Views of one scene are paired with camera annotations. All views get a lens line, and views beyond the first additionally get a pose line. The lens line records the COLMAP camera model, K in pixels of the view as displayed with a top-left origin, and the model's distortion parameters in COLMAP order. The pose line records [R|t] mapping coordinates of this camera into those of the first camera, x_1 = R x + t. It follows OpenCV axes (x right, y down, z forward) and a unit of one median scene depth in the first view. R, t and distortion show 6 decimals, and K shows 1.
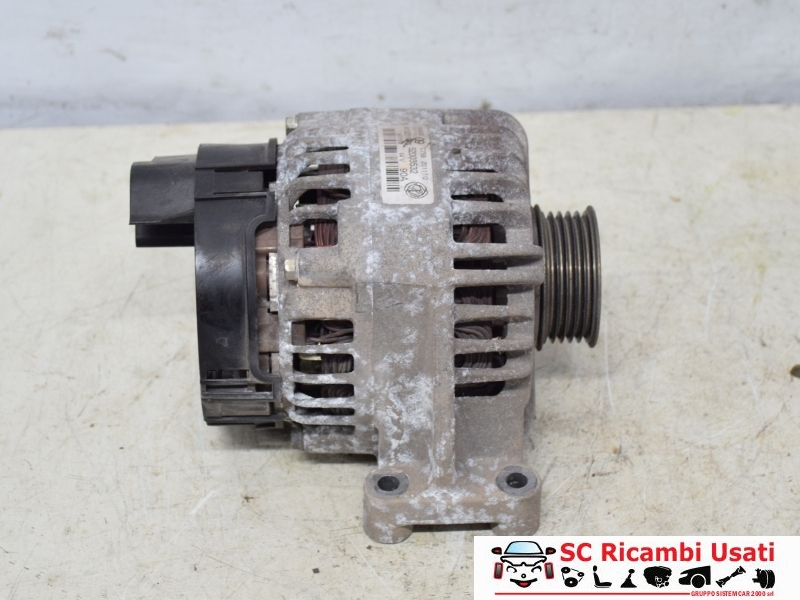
lens RADIAL K [[1565.0, 0, 417.6], [0, 1565.0, 253.6], [0, 0, 1]] dist [-0.018841, 0.000000]
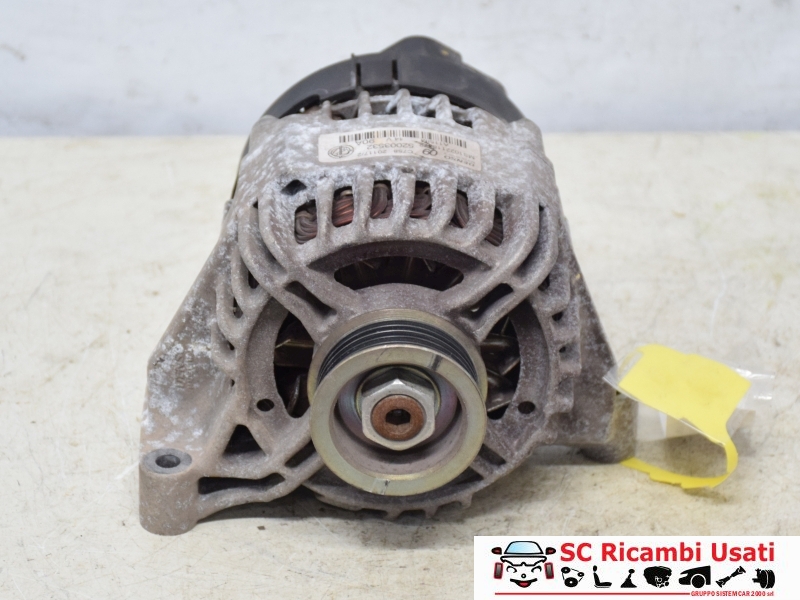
lens RADIAL K [[2286.6, 0, 401.4], [0, 2286.6, 301.2], [0, 0, 1]] dist [-0.029674, 0.000000]
pose [[0.999609, 0.015162, 0.023473, -0.015451], [-0.011752, 0.990202, -0.139150, 0.213748], [-0.025353, 0.138820, 0.989993, -0.244052]]
